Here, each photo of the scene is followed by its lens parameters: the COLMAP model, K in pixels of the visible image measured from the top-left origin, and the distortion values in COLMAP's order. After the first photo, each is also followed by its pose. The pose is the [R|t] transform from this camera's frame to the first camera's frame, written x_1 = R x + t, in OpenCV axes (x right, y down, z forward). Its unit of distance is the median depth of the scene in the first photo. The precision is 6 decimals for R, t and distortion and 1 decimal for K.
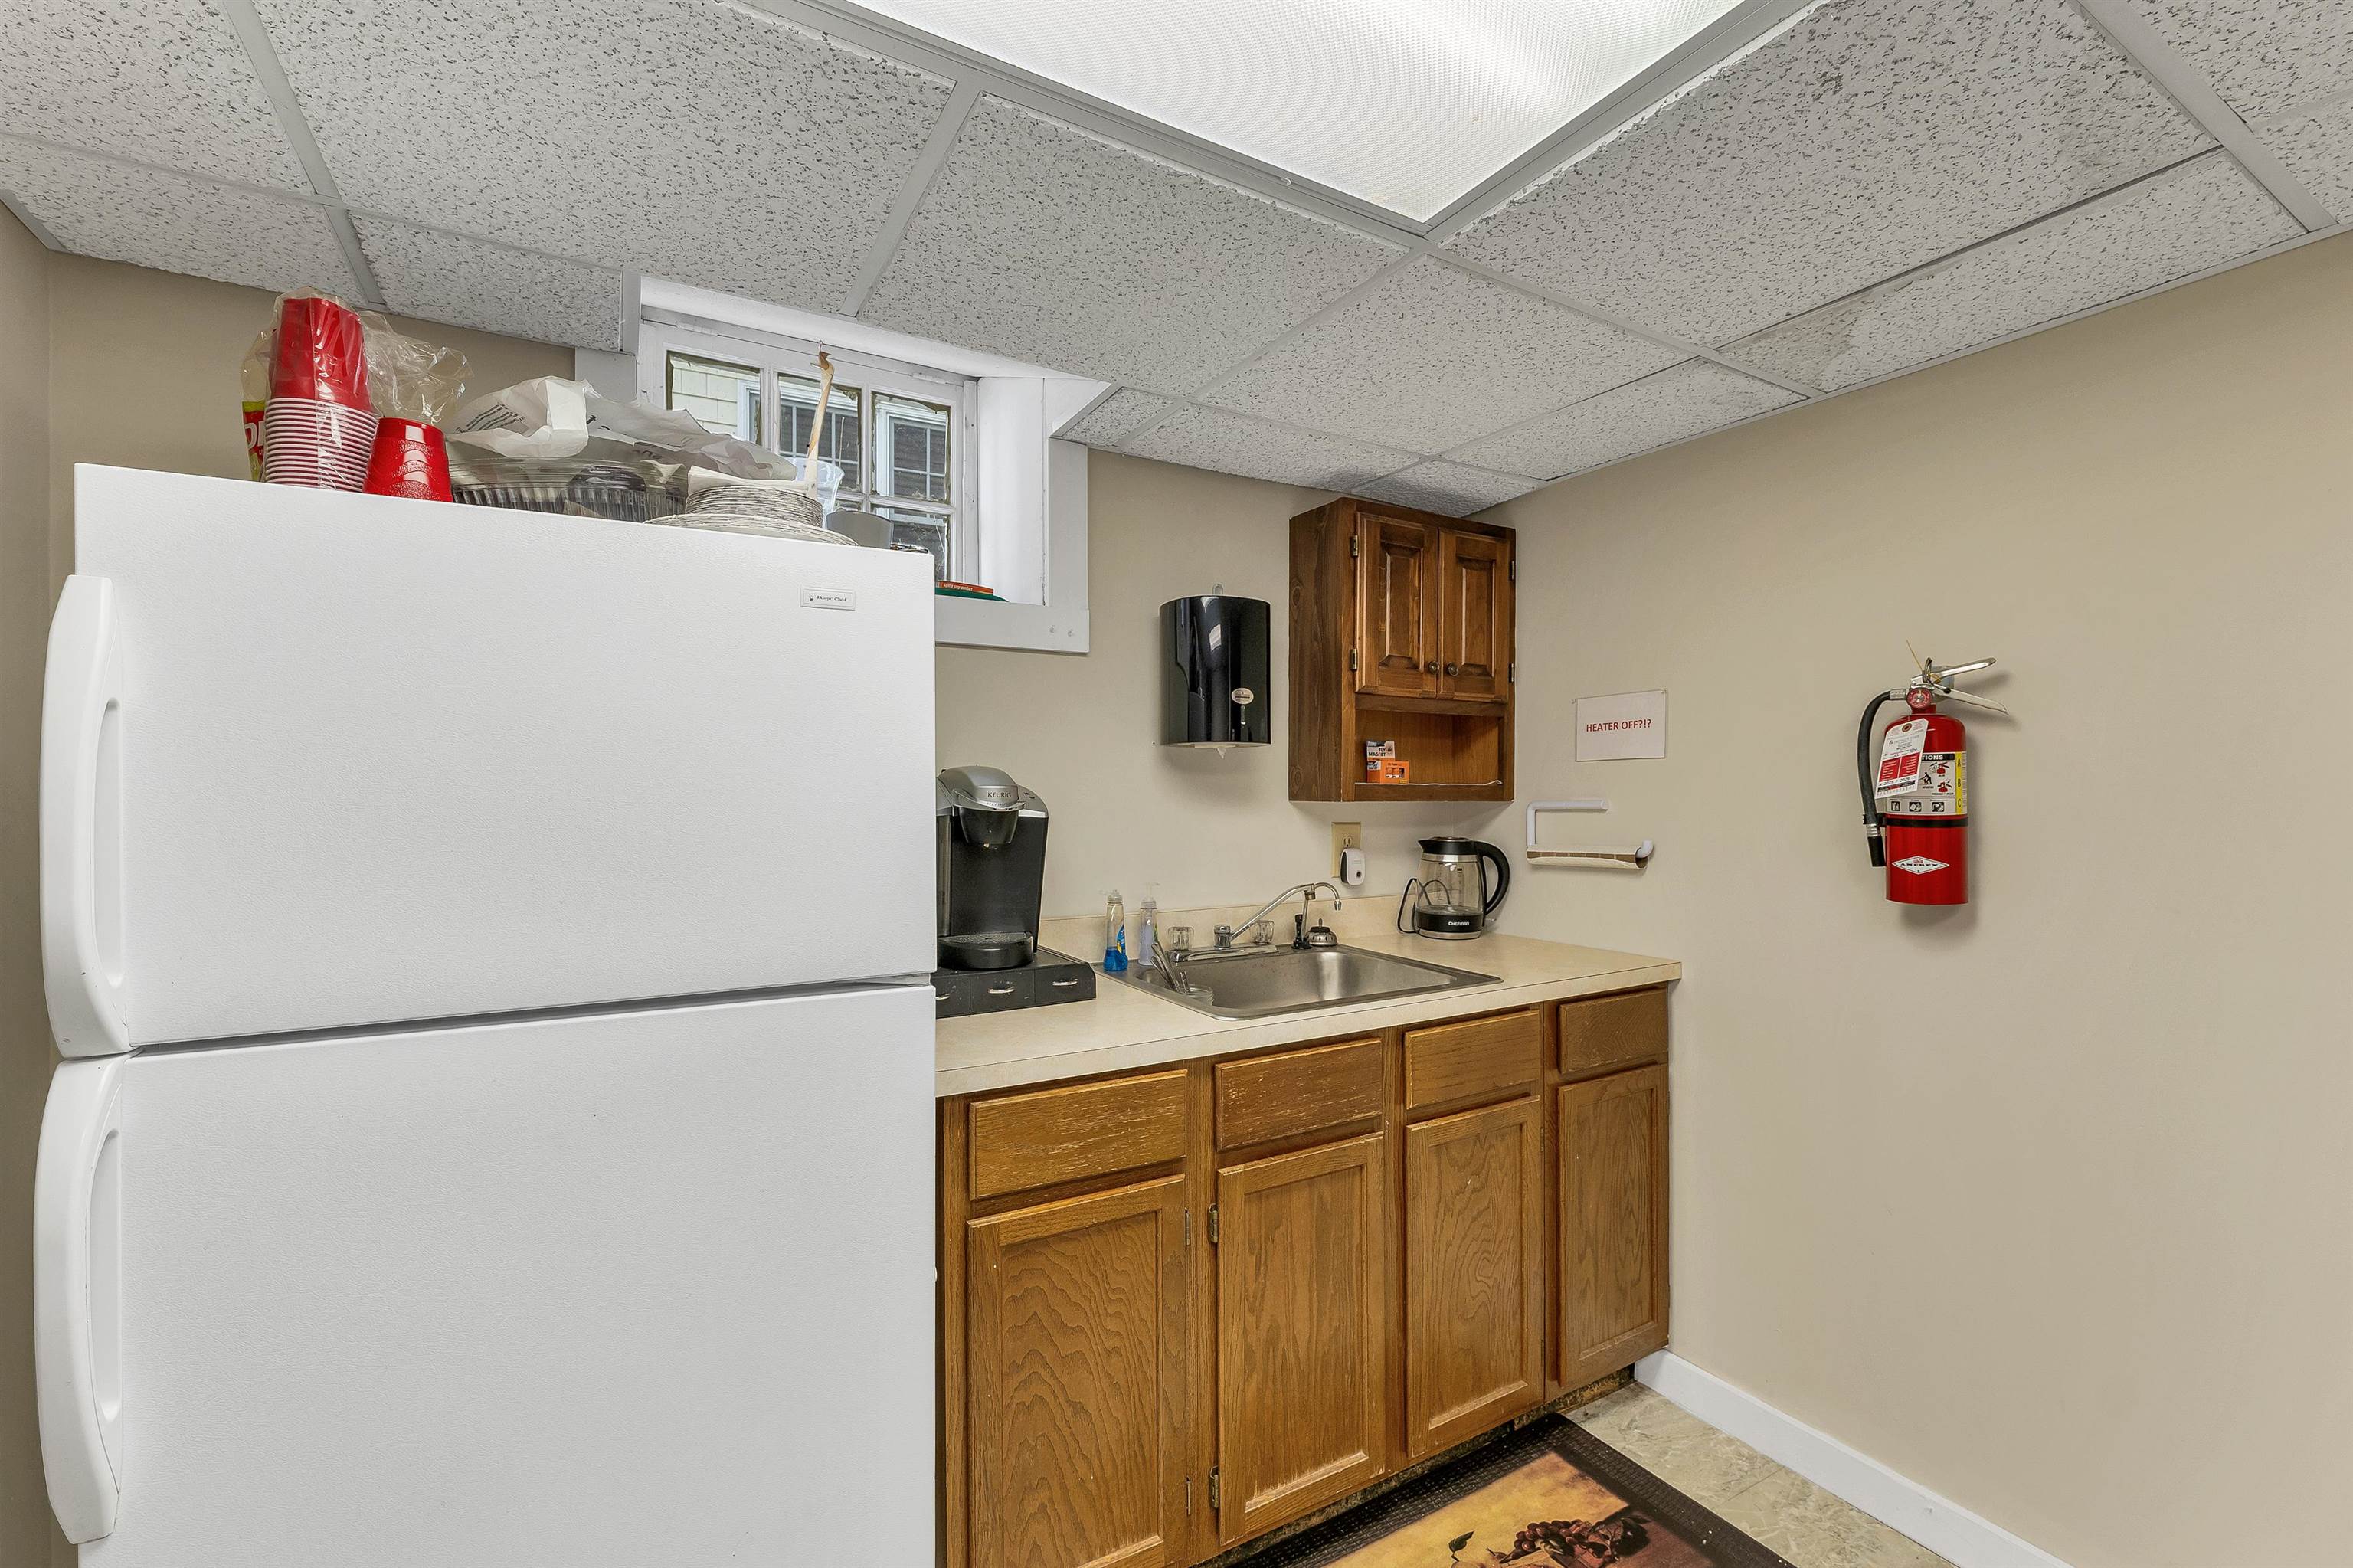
lens RADIAL K [[1004.1, 0, 1175.9], [0, 1004.1, 788.7], [0, 0, 1]] dist [-0.003031, -0.000074]
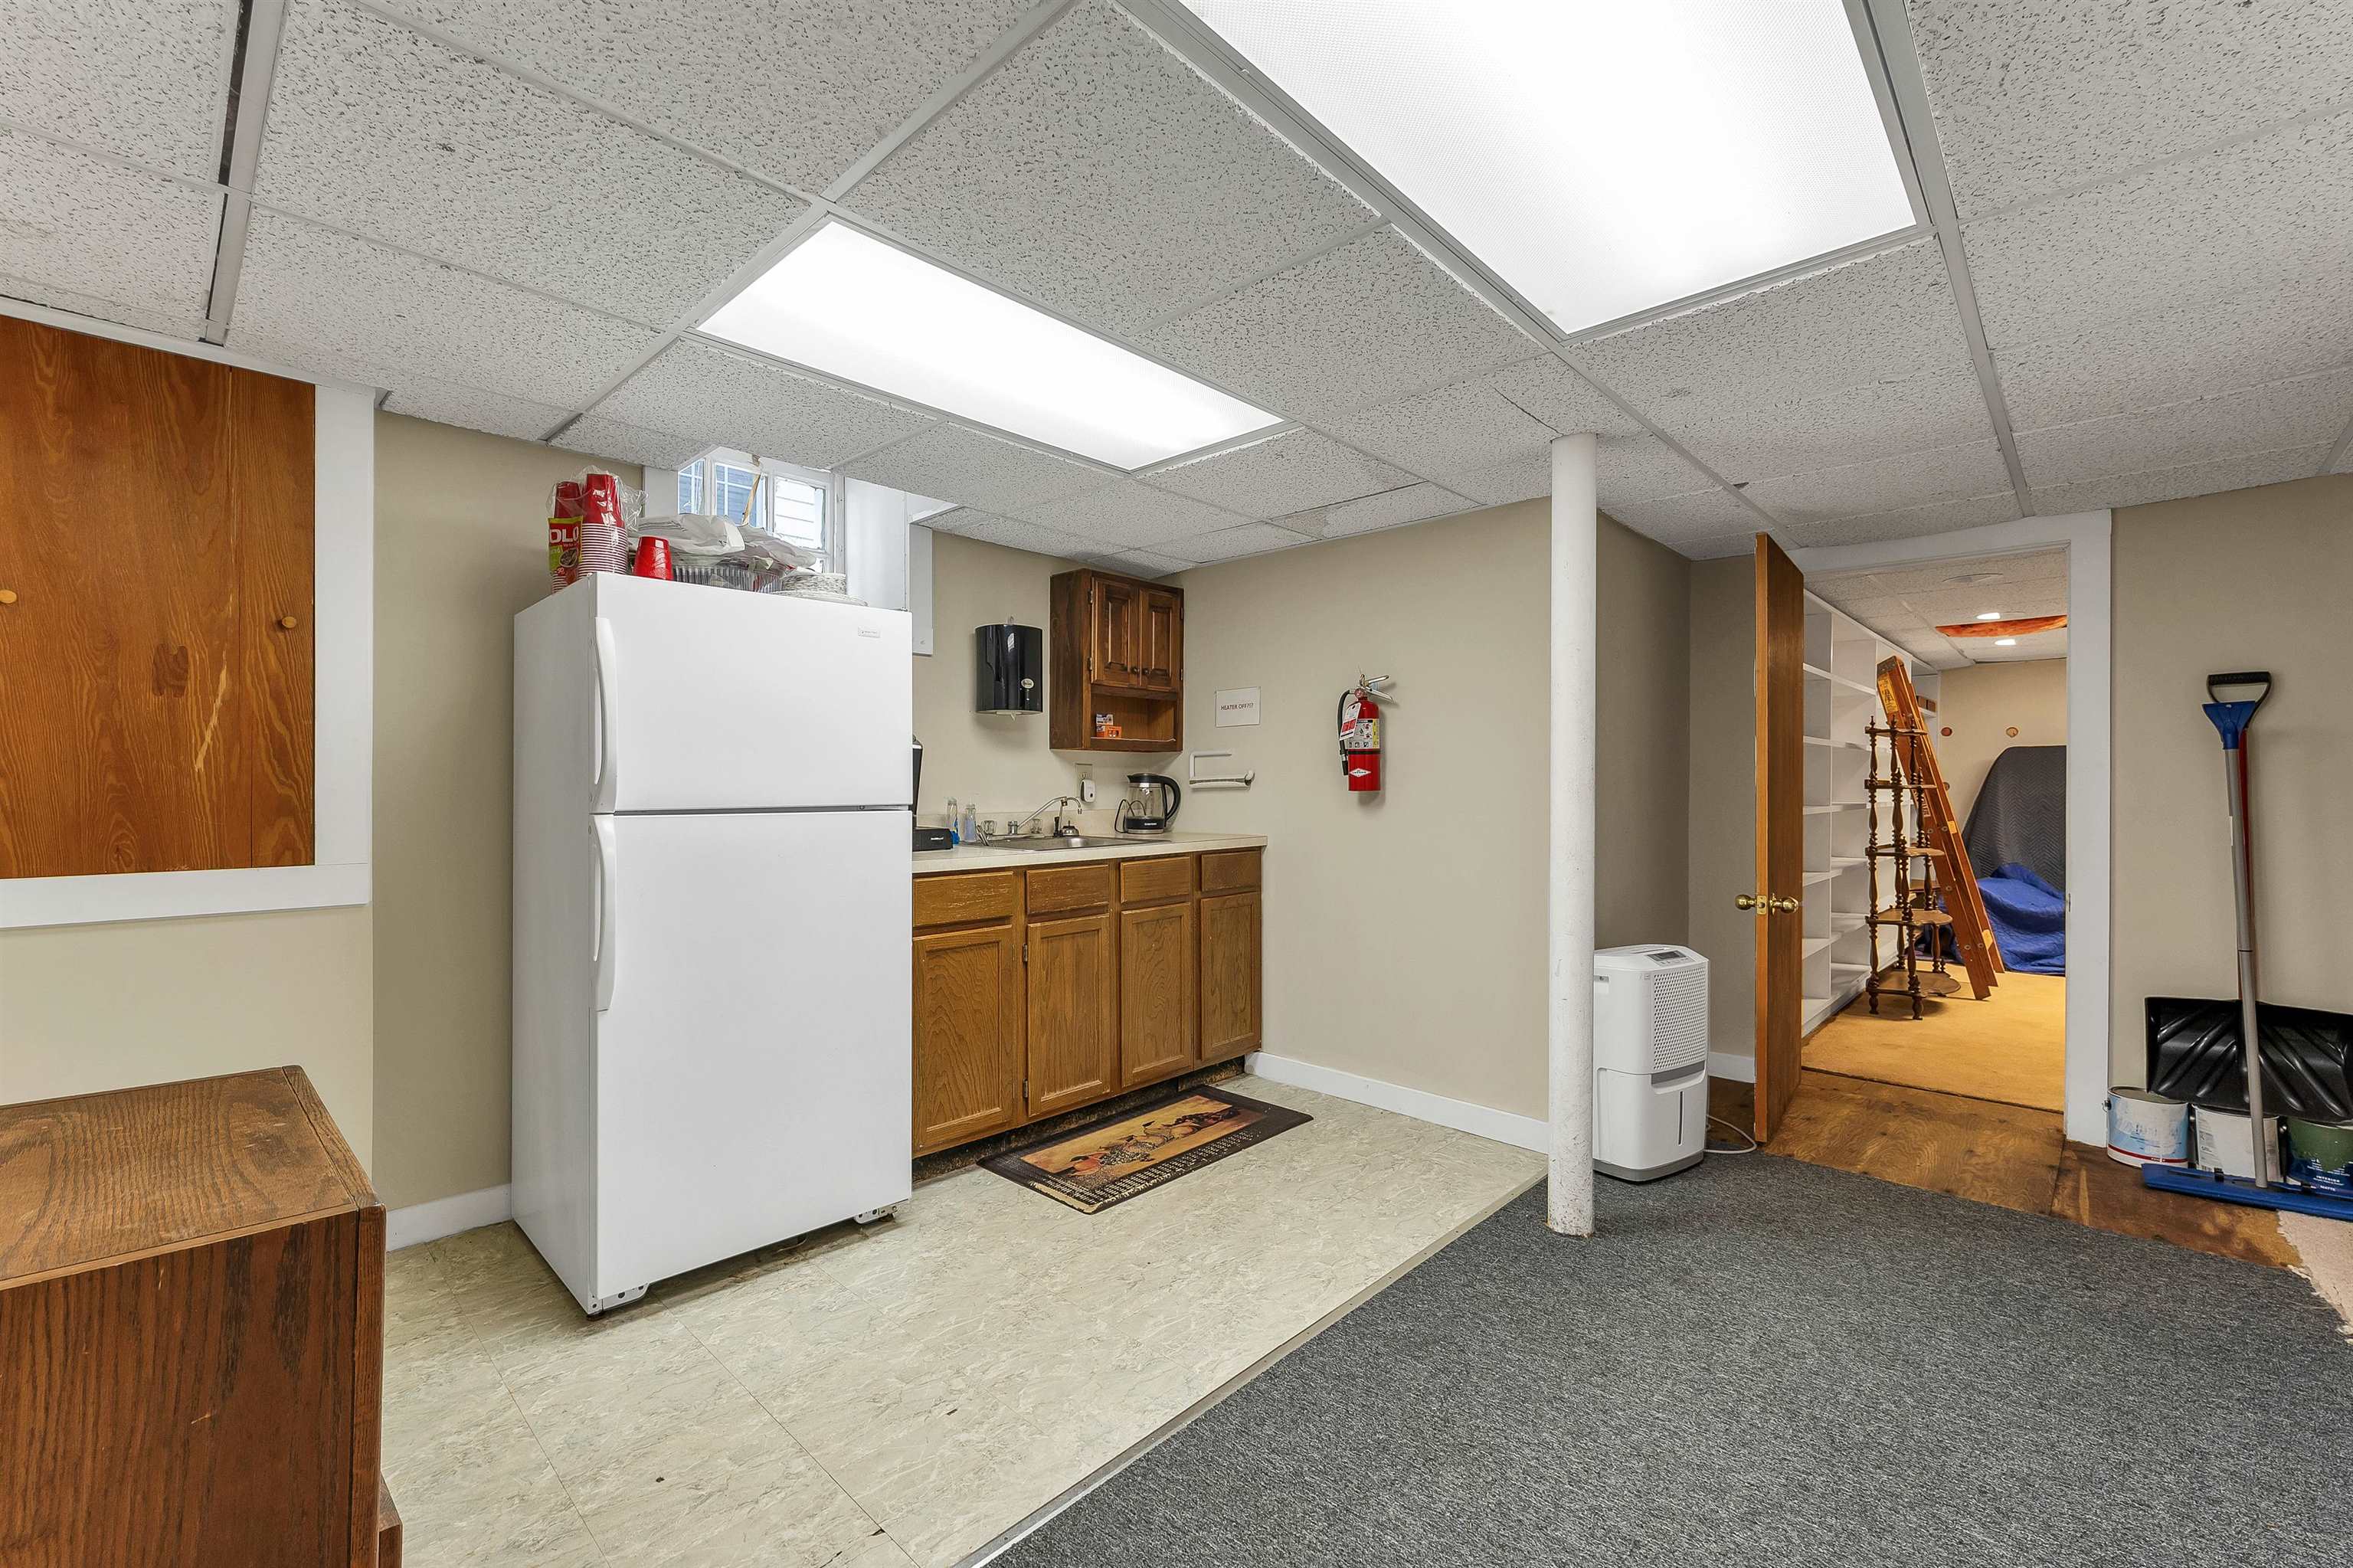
lens RADIAL K [[1004.1, 0, 1181.9], [0, 1004.1, 778.7], [0, 0, 1]] dist [-0.003031, -0.000074]
pose [[0.957501, 0.001191, 0.288427, -0.177309], [0.000251, 0.999988, -0.004962, 0.079779], [-0.288430, 0.004824, 0.957489, -0.726032]]
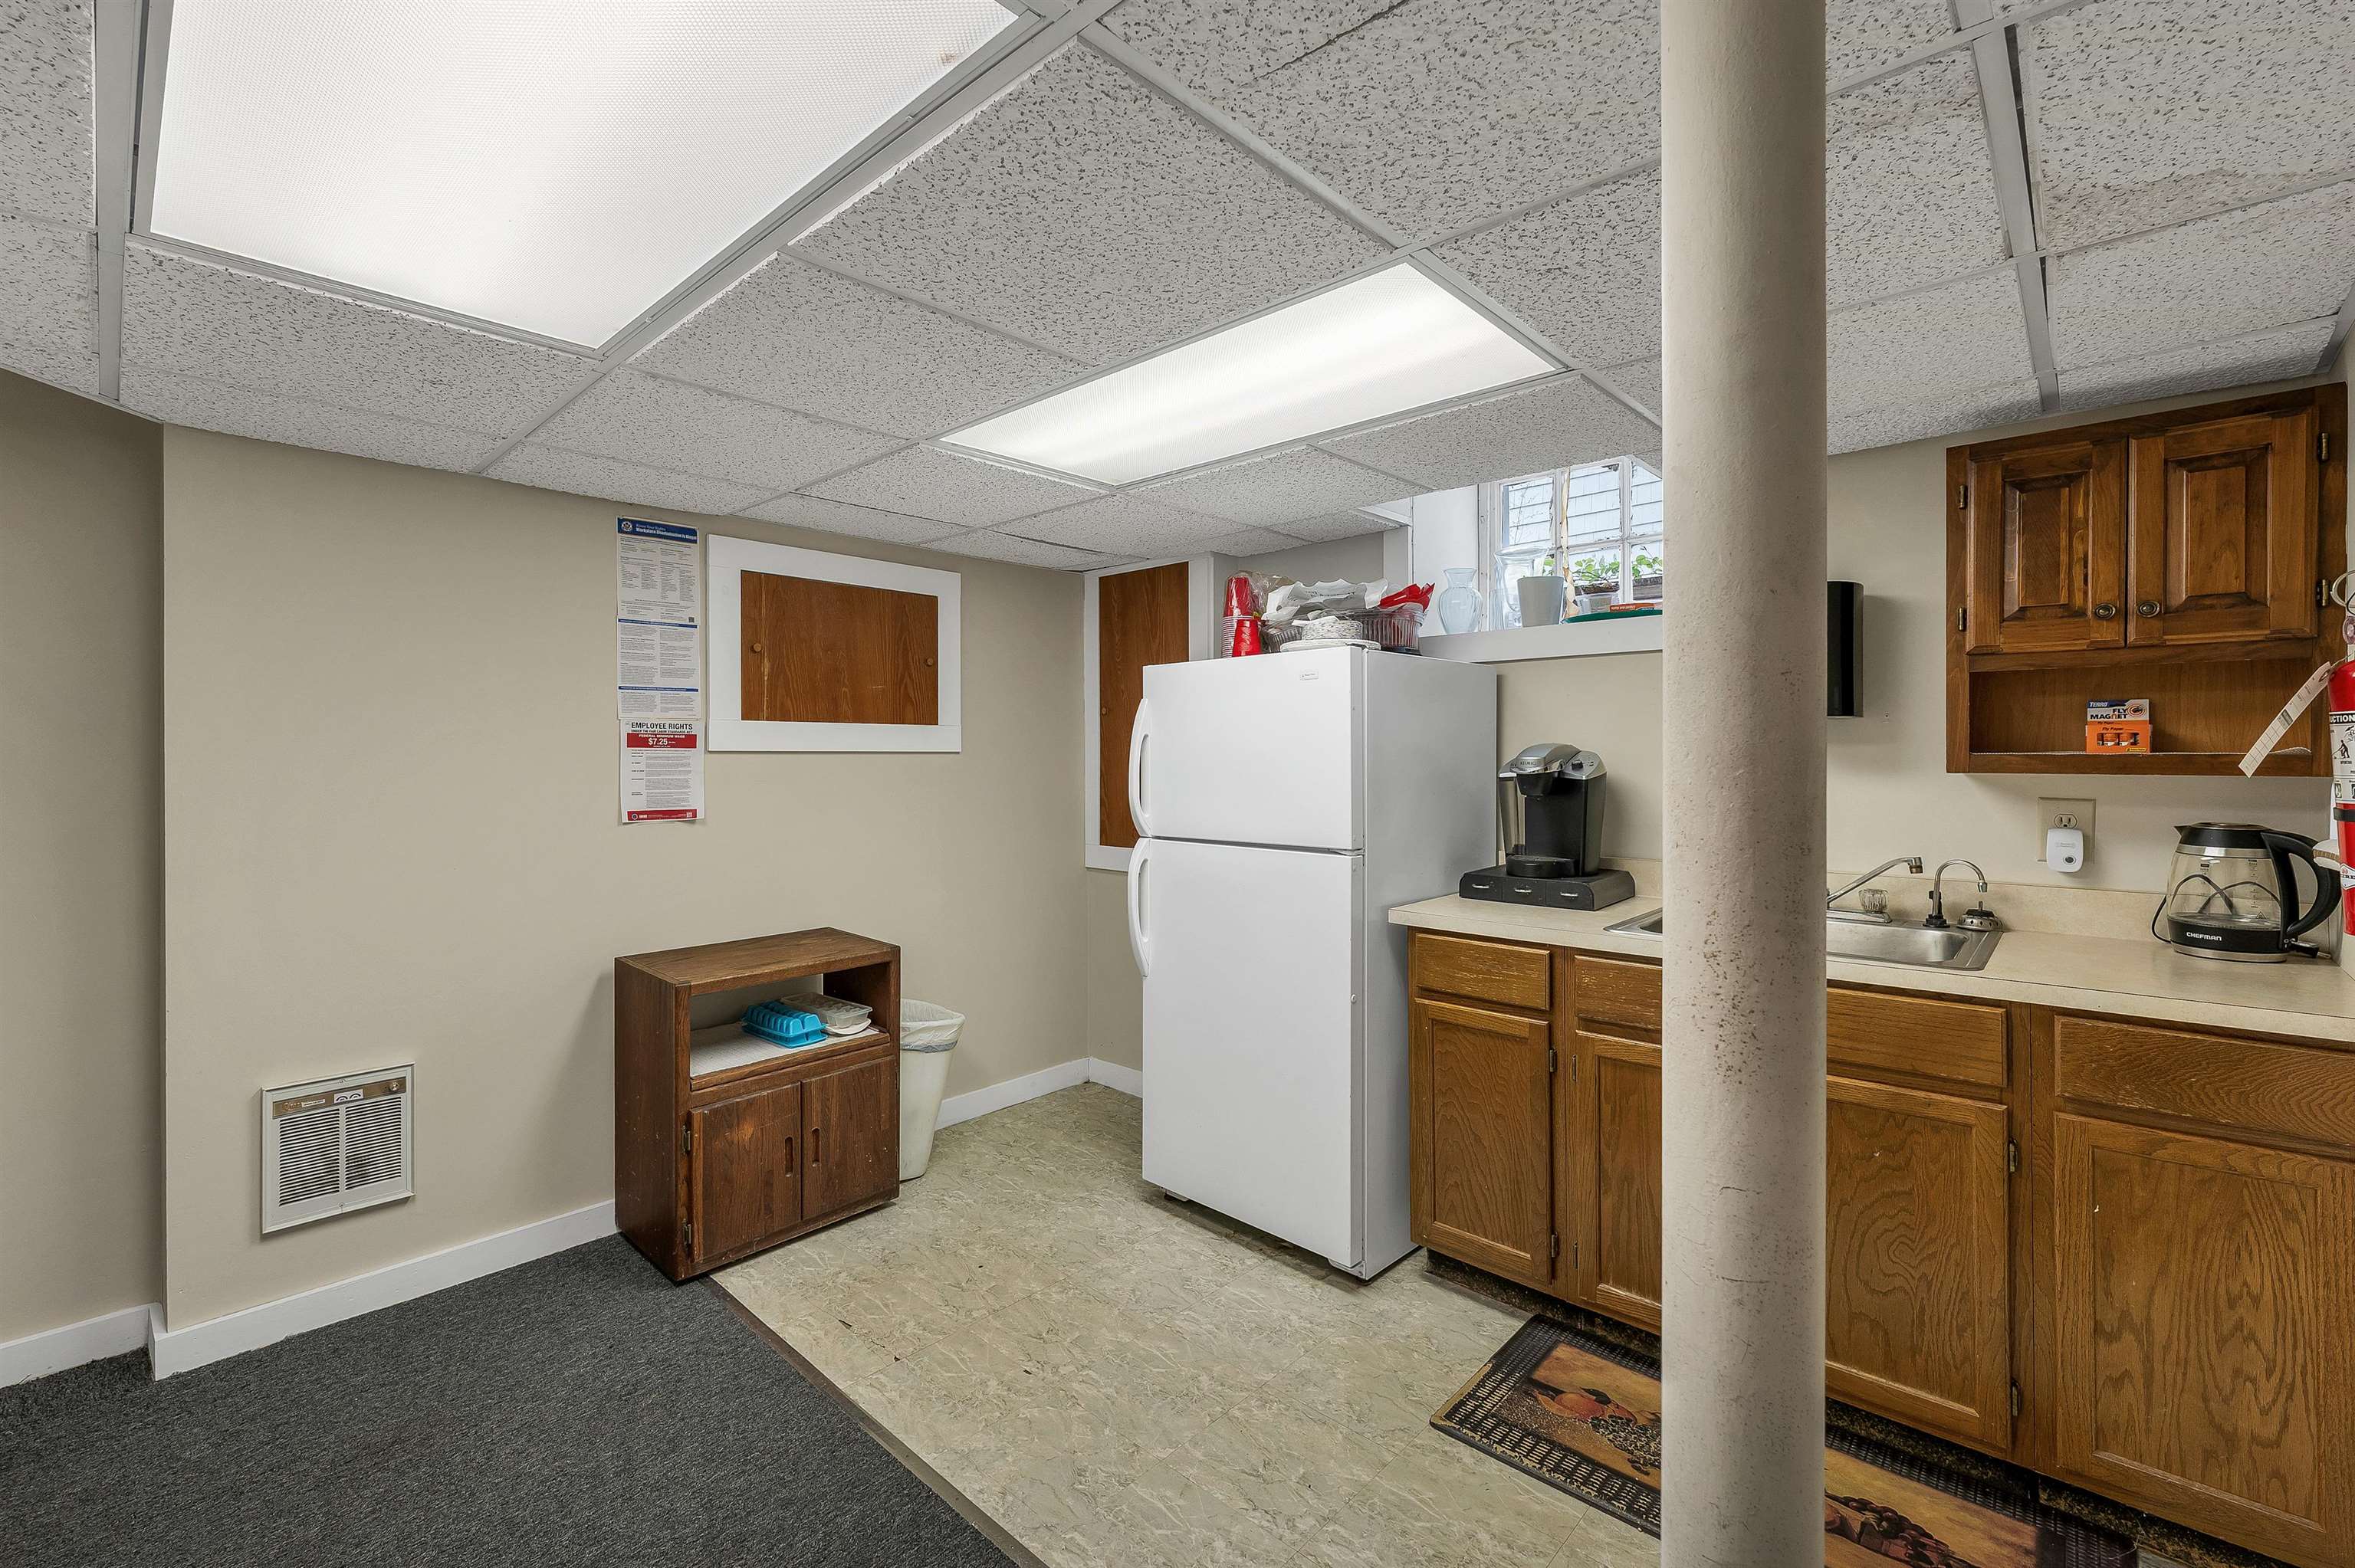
lens RADIAL K [[1004.7, 0, 1155.1], [0, 1004.7, 746.4], [0, 0, 1]] dist [-0.003031, -0.000074]
pose [[0.275533, -0.009772, -0.961242, 0.939307], [0.002780, 0.999952, -0.009369, -0.005504], [0.961288, -0.000091, 0.275547, 0.030594]]
